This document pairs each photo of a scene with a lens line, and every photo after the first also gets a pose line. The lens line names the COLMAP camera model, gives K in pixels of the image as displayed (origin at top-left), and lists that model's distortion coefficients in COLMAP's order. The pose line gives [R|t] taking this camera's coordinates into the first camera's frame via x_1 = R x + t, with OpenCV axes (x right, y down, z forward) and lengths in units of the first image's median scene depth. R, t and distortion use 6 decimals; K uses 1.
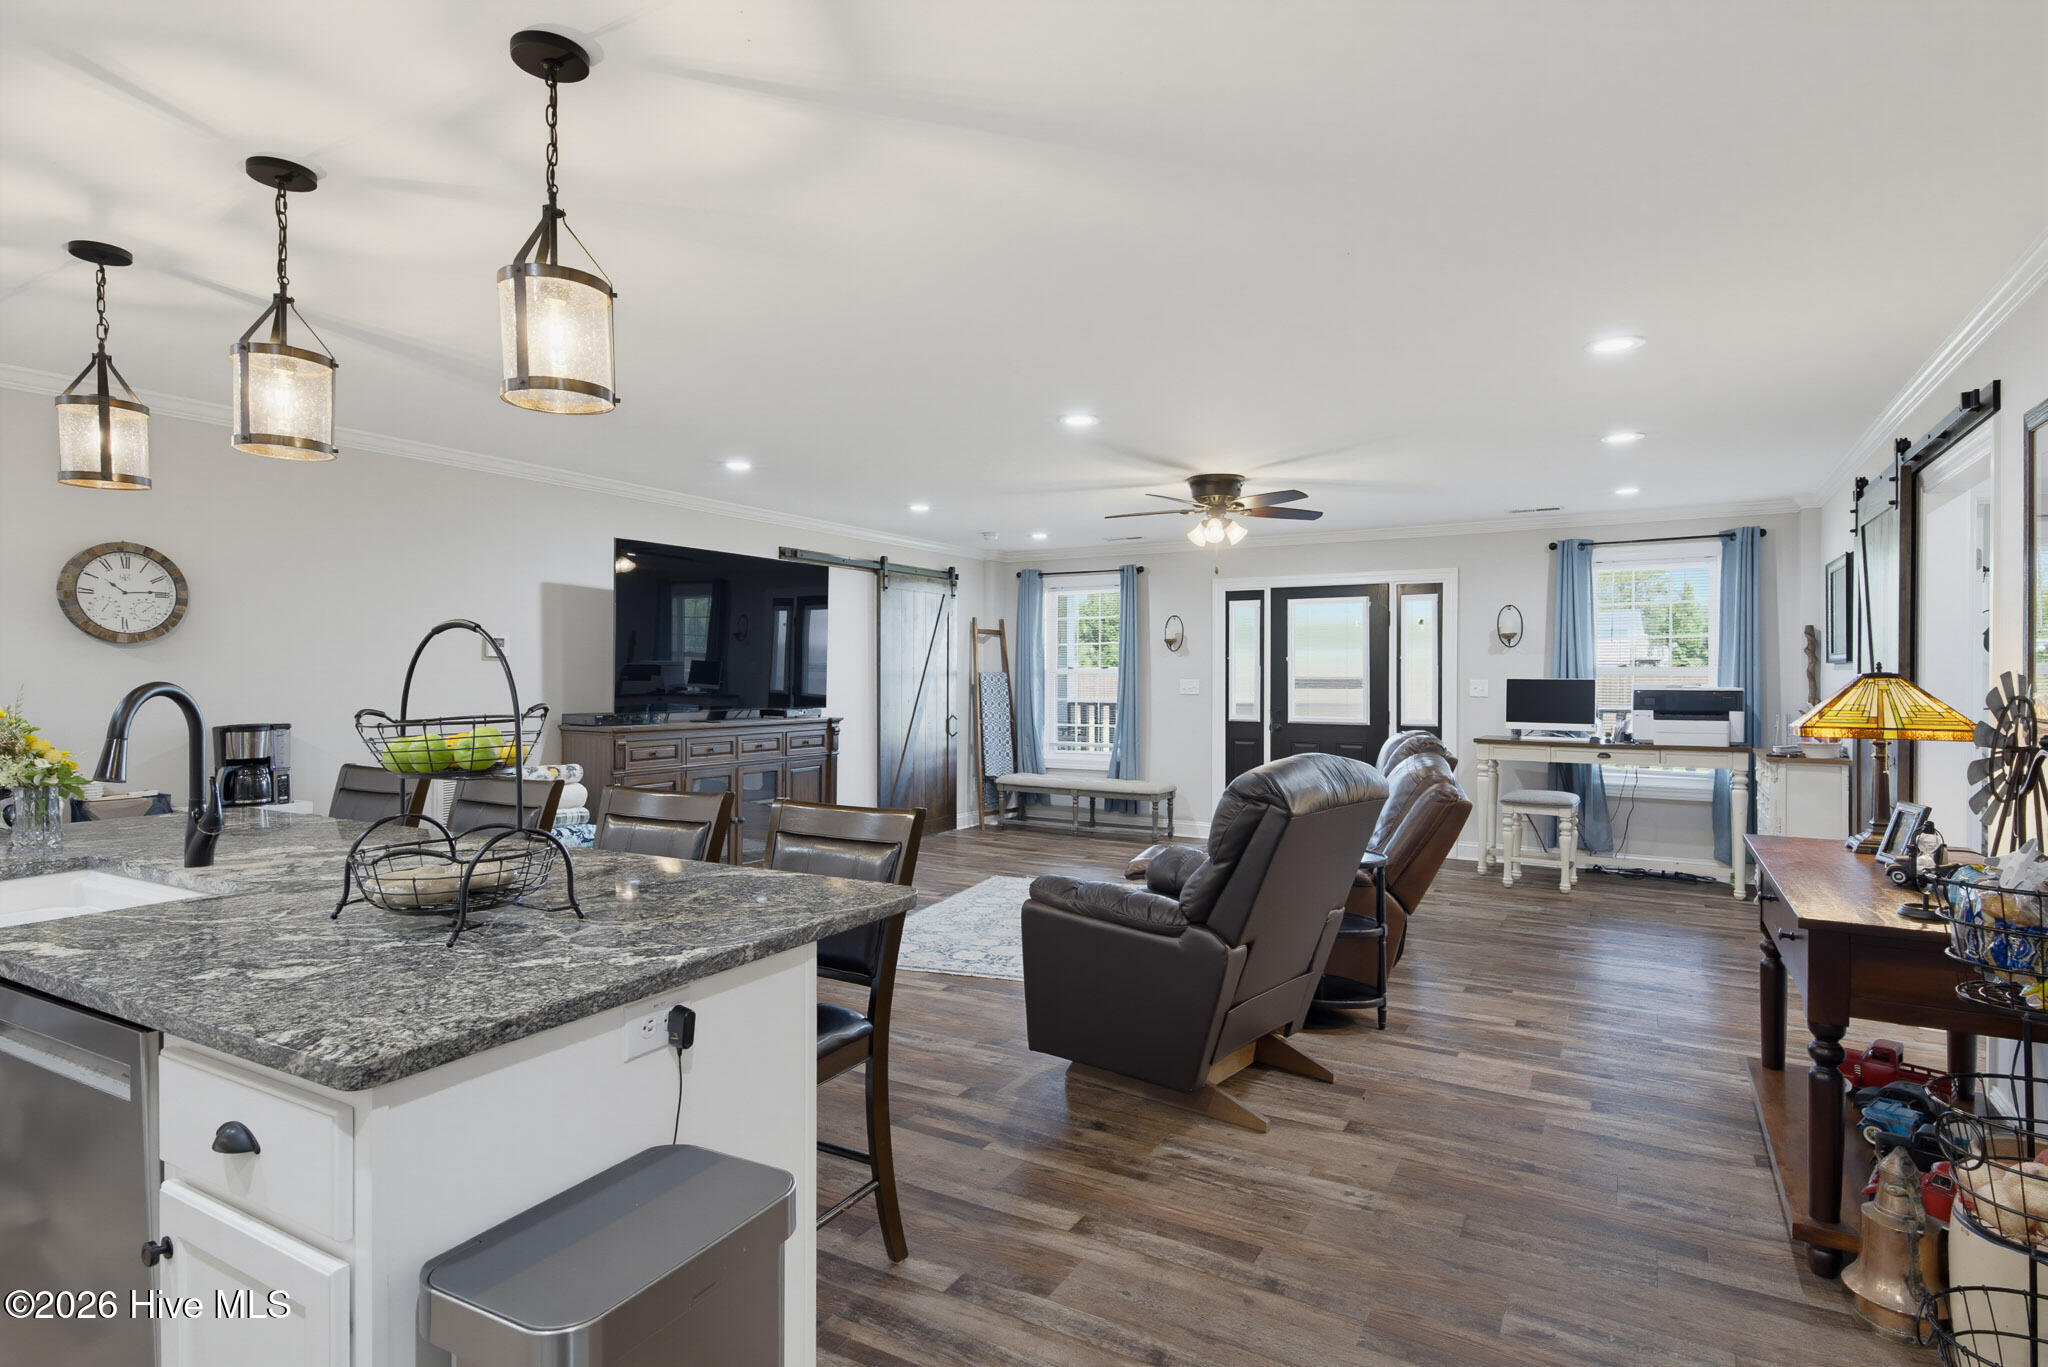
lens RADIAL K [[1026.3, 0, 1024.0], [0, 1026.3, 683.5], [0, 0, 1]] dist [0.023058, -0.000162]
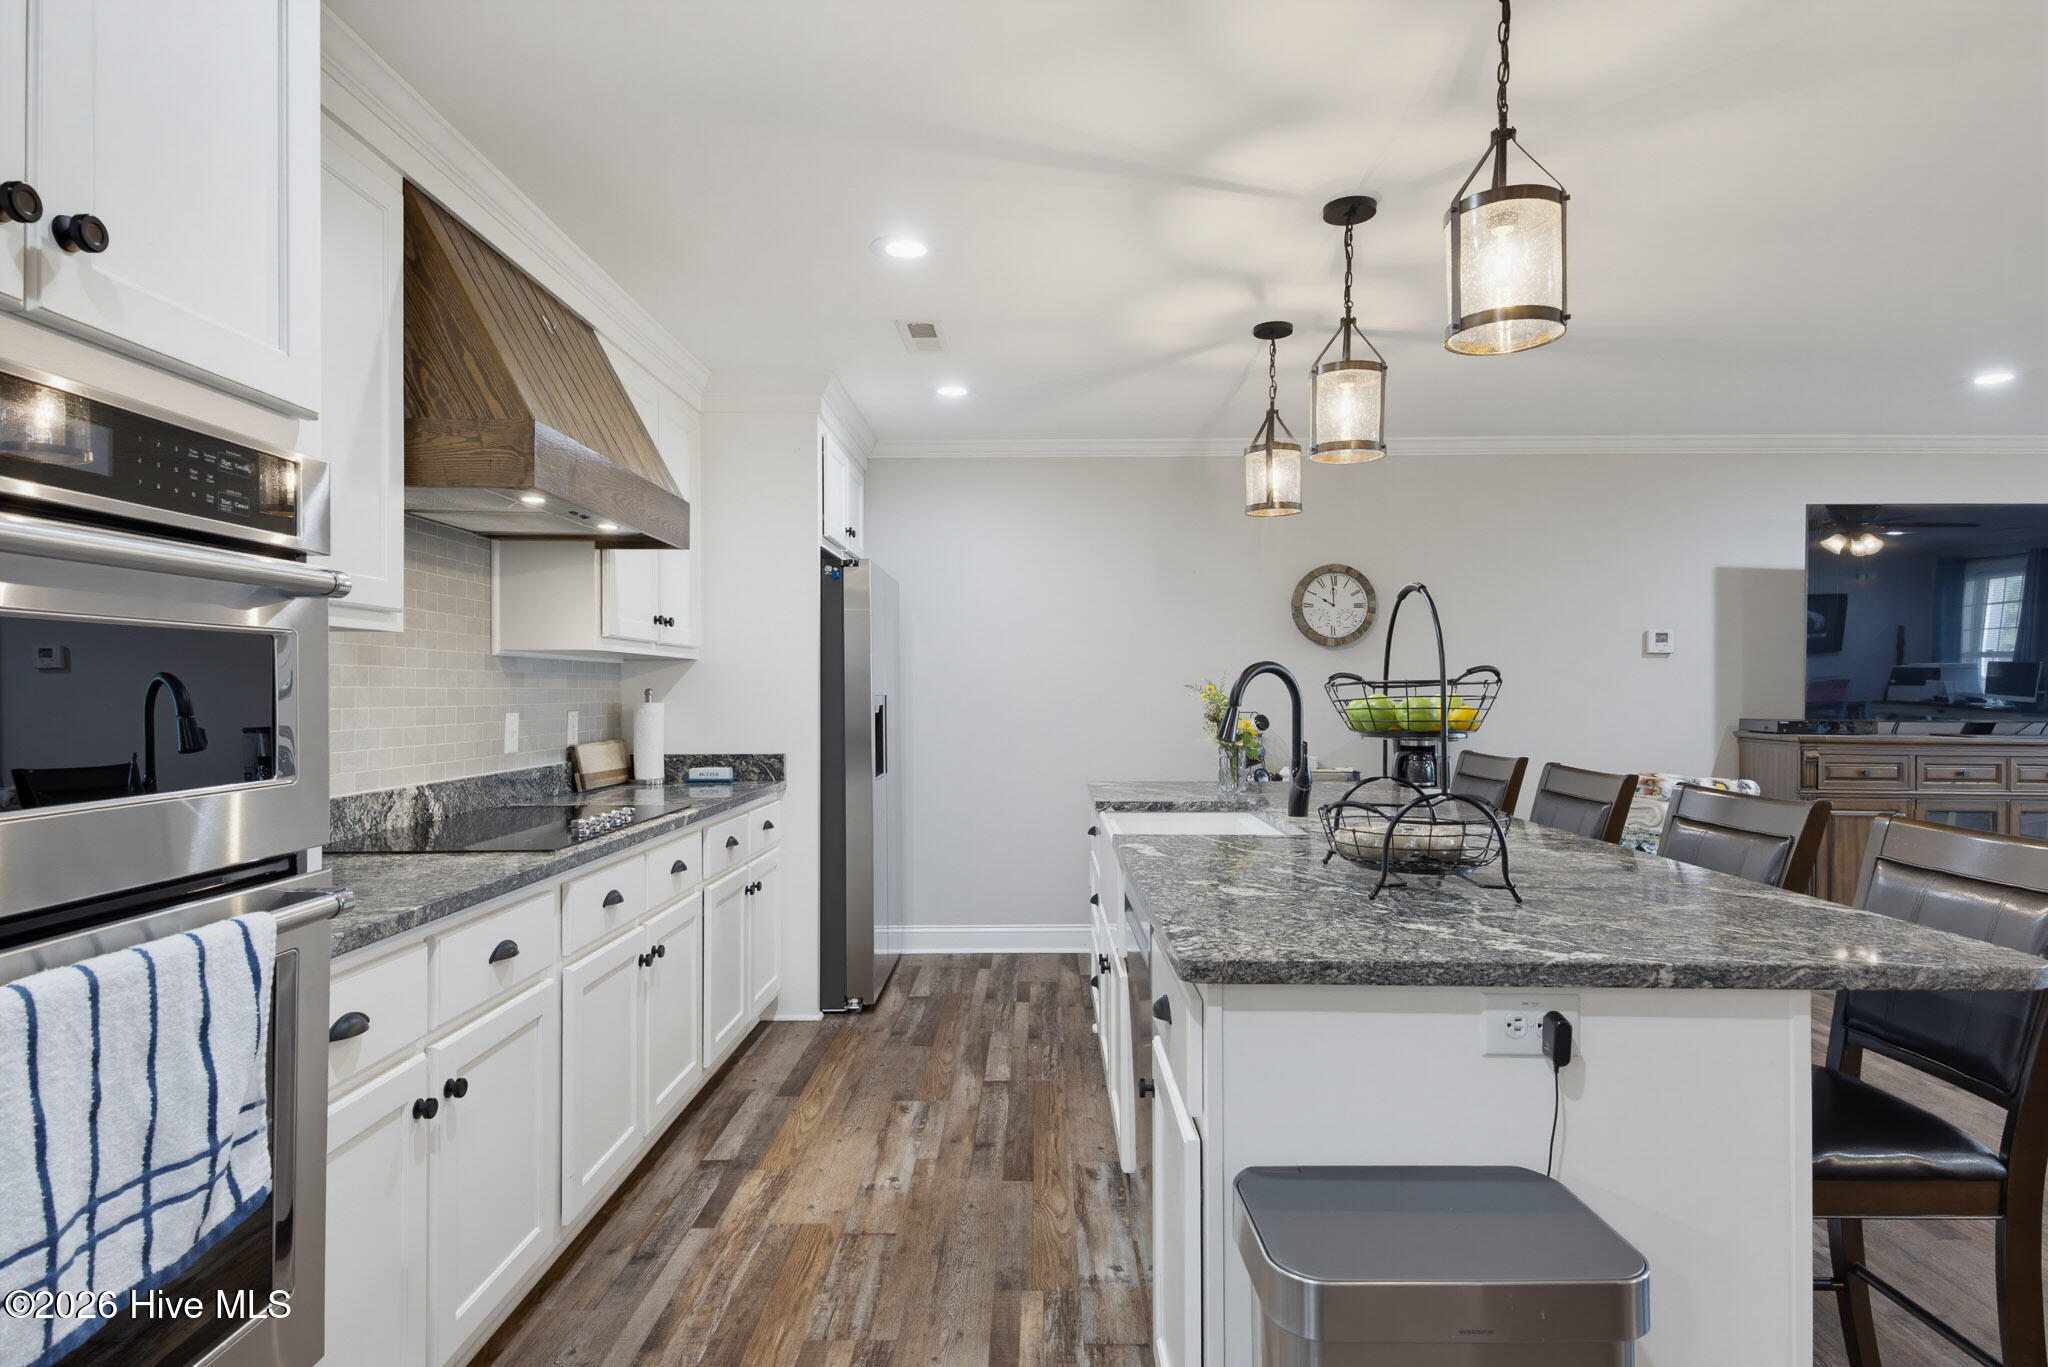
lens RADIAL K [[1078.9, 0, 1024.0], [0, 1078.9, 683.5], [0, 0, 1]] dist [0.002052, -0.001604]
pose [[0.490182, -0.003334, -0.871614, 0.136260], [-0.007160, 0.999944, -0.007852, 0.036201], [0.871591, 0.010090, 0.490130, 0.124067]]
